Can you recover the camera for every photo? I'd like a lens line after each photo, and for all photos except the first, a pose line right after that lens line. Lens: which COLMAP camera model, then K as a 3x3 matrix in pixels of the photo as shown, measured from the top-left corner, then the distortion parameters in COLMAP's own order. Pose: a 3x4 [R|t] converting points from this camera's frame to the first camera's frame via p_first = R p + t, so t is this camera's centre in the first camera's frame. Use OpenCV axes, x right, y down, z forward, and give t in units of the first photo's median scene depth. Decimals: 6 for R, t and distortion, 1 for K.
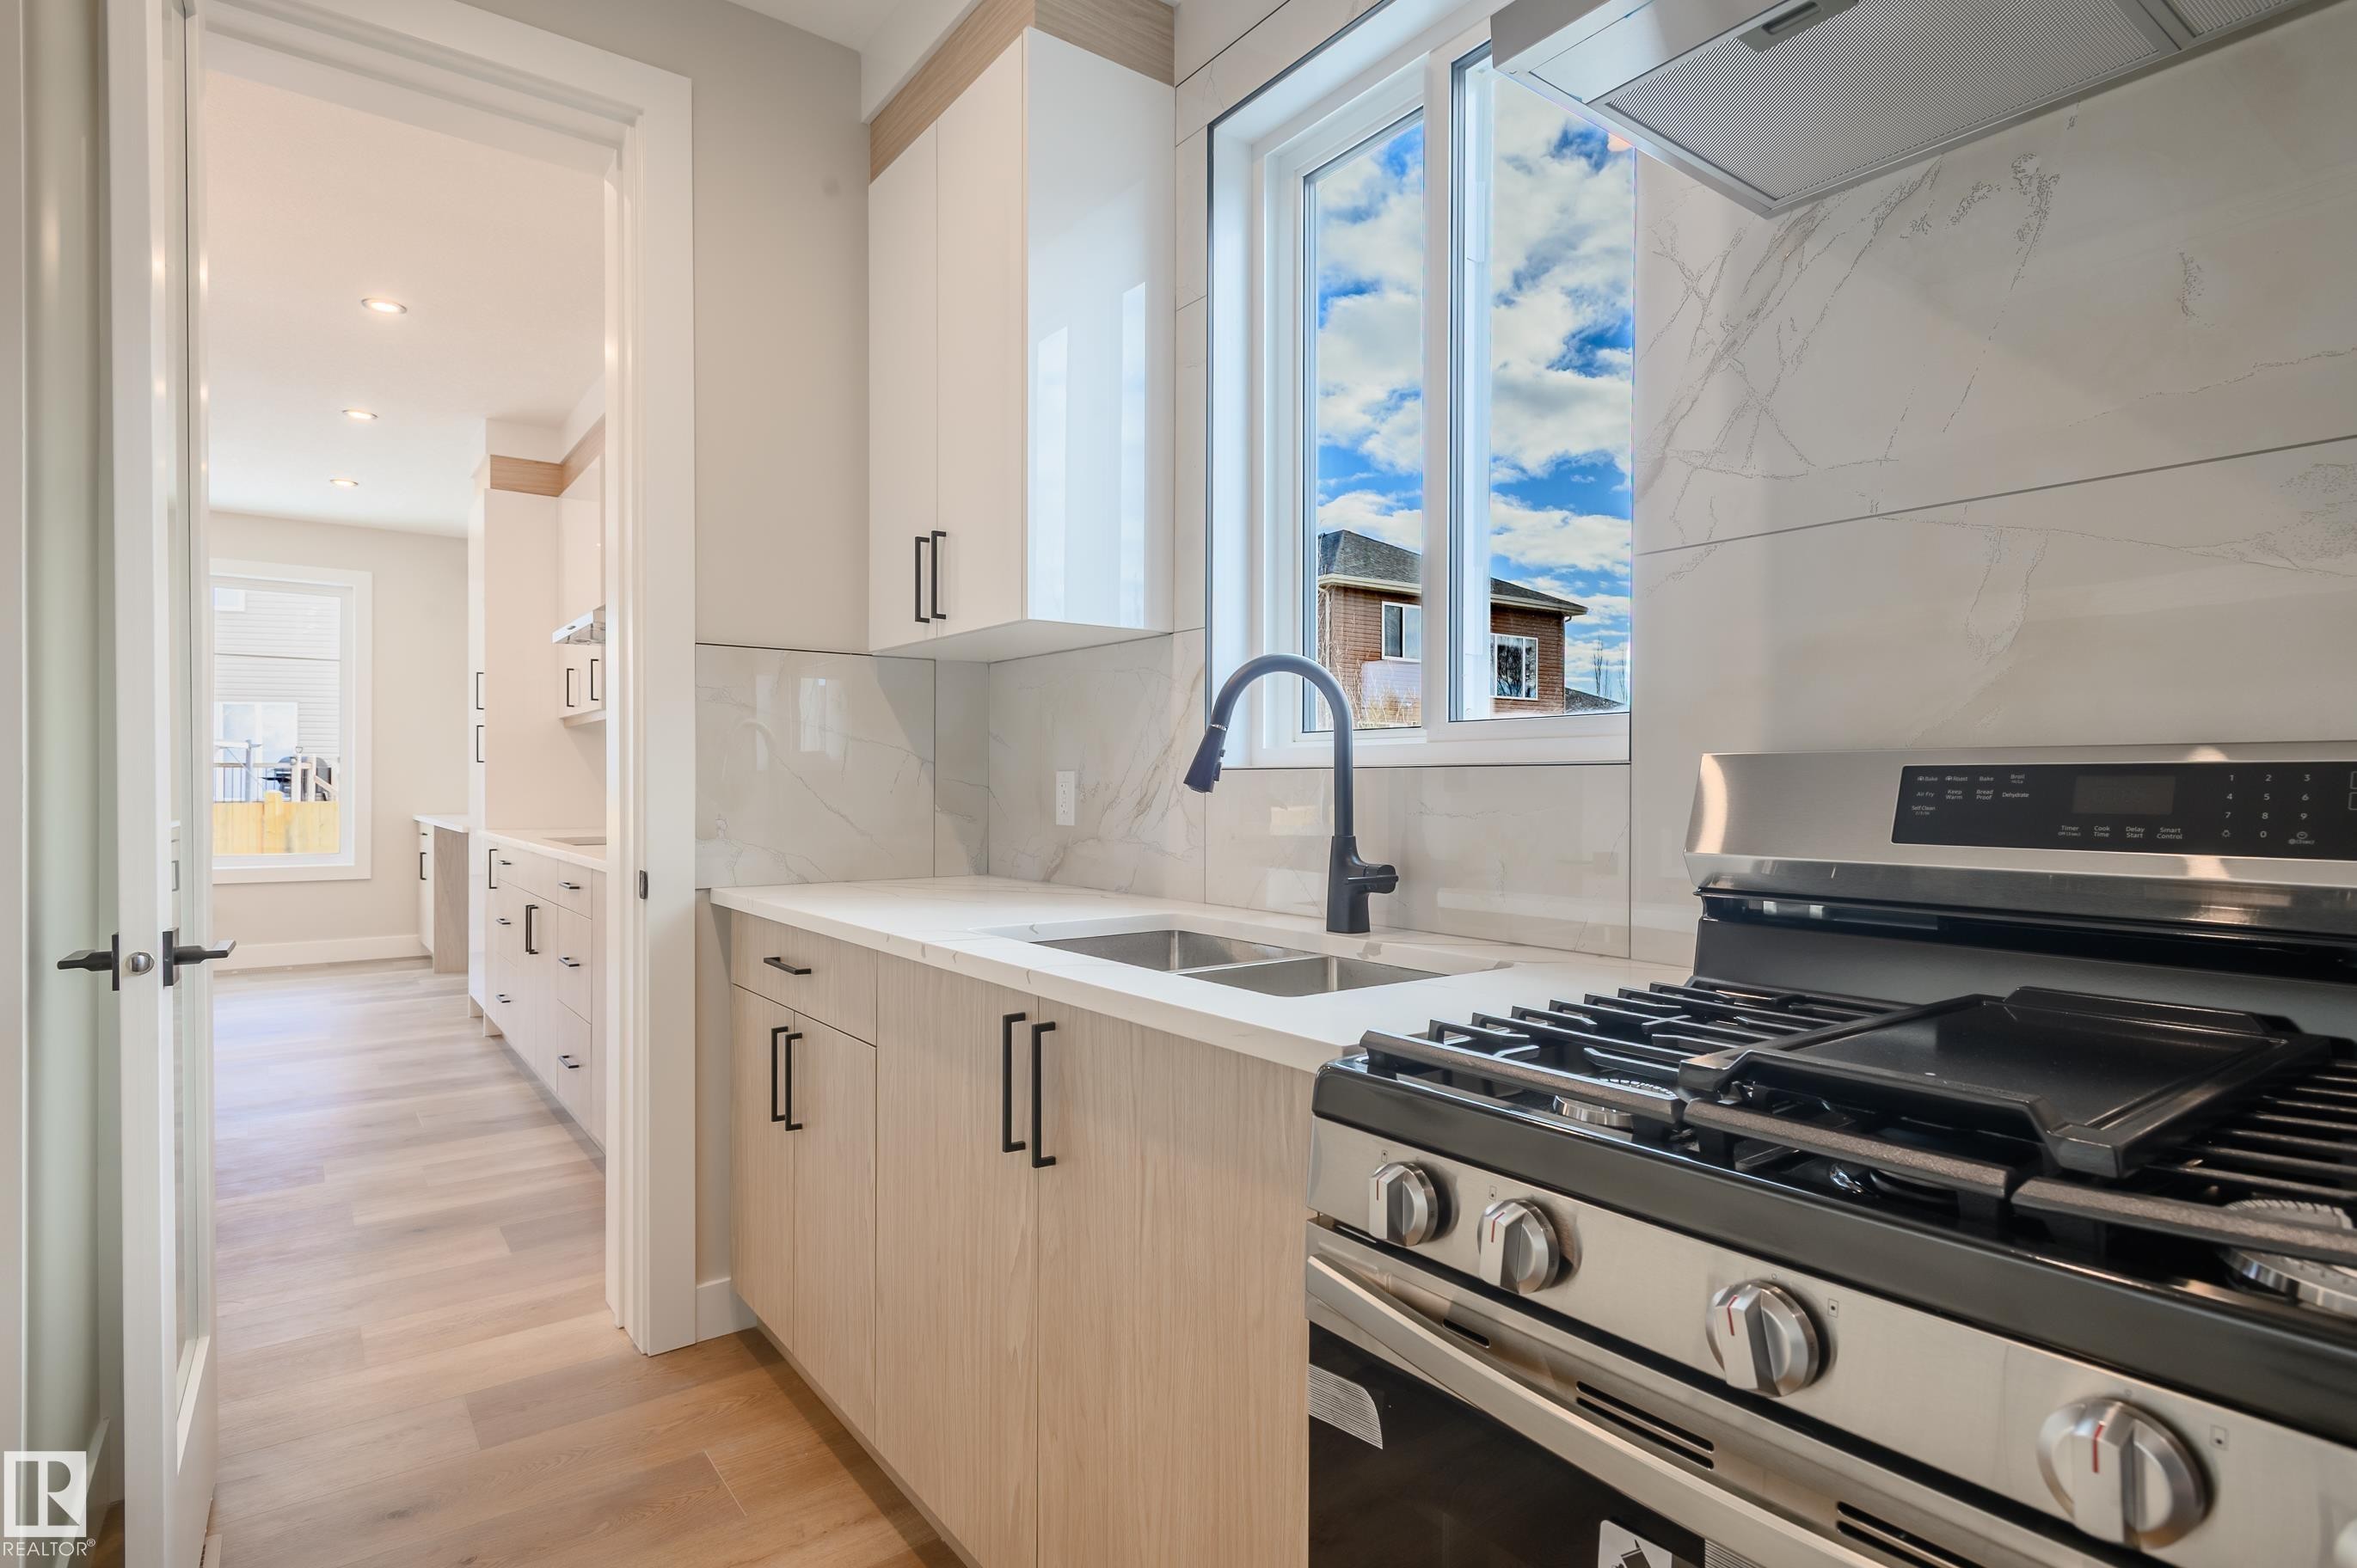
lens RADIAL K [[1195.1, 0, 1168.2], [0, 1195.1, 785.1], [0, 0, 1]] dist [-0.004741, -0.000422]
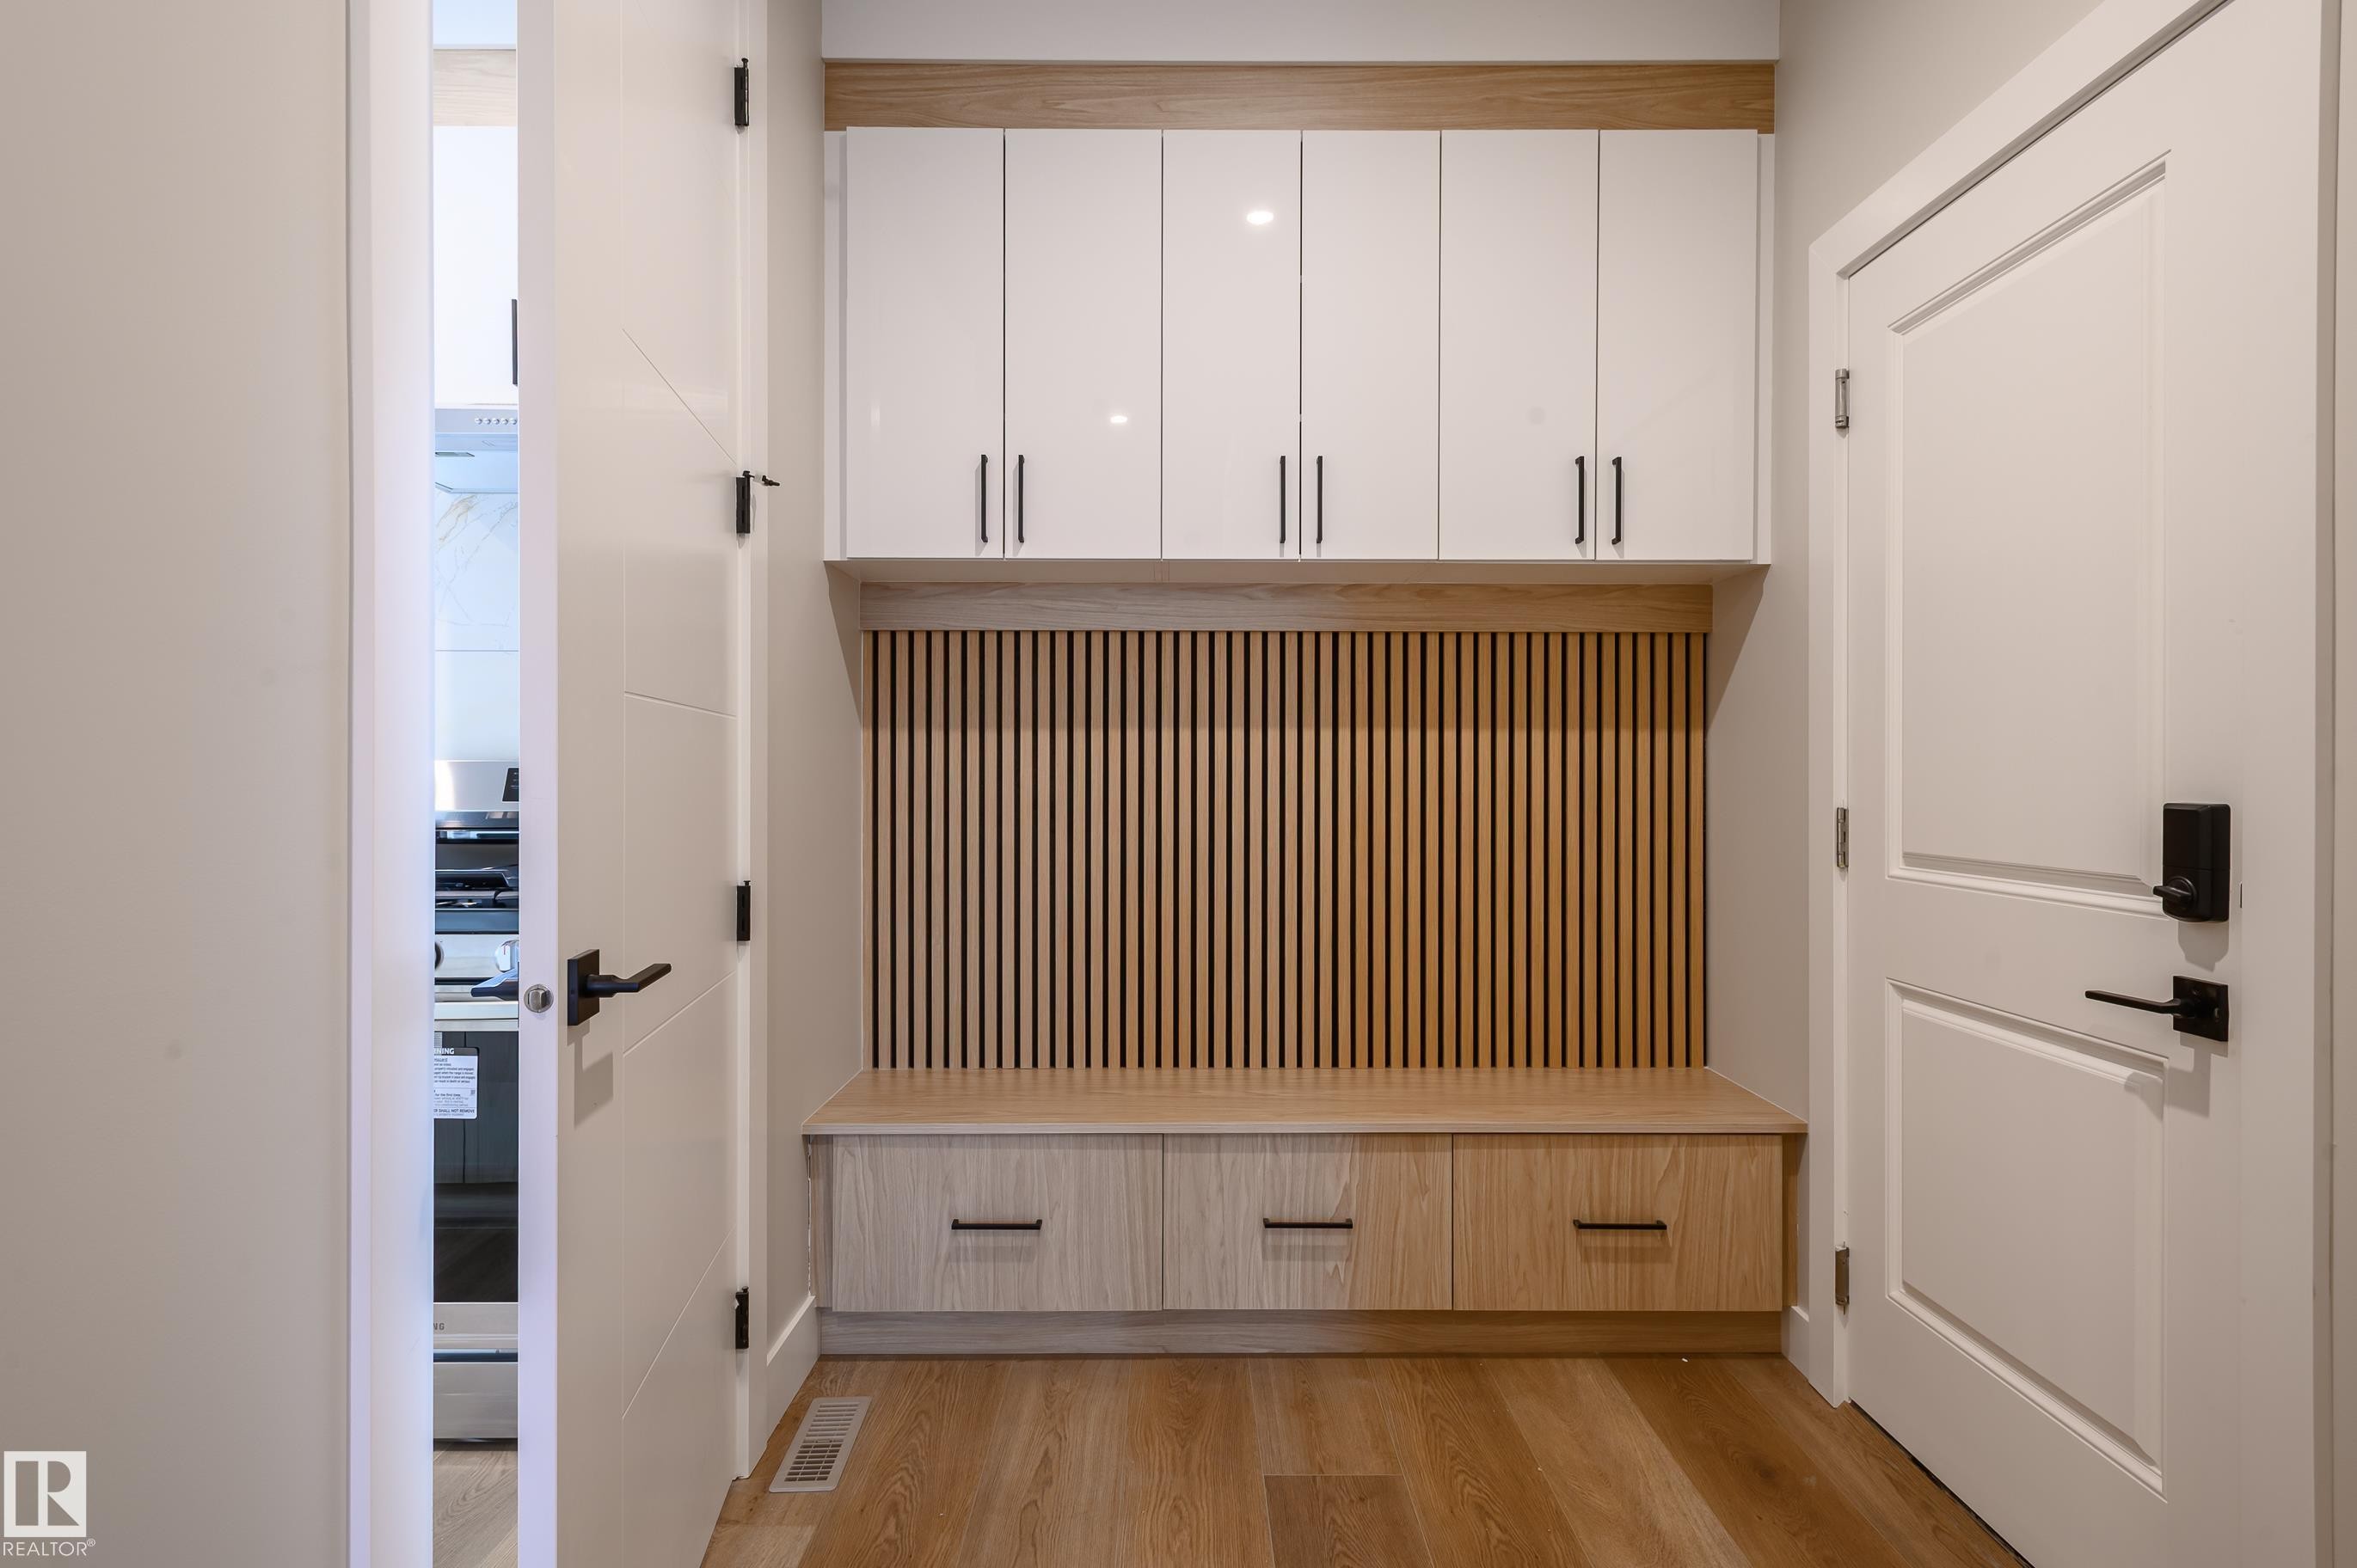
lens RADIAL K [[1195.1, 0, 1174.7], [0, 1195.1, 791.8], [0, 0, 1]] dist [-0.004741, -0.000422]
pose [[0.587427, -0.011939, 0.809189, -0.438183], [0.002778, 0.999915, 0.012736, 0.004441], [-0.809272, -0.005234, 0.587410, -1.250013]]
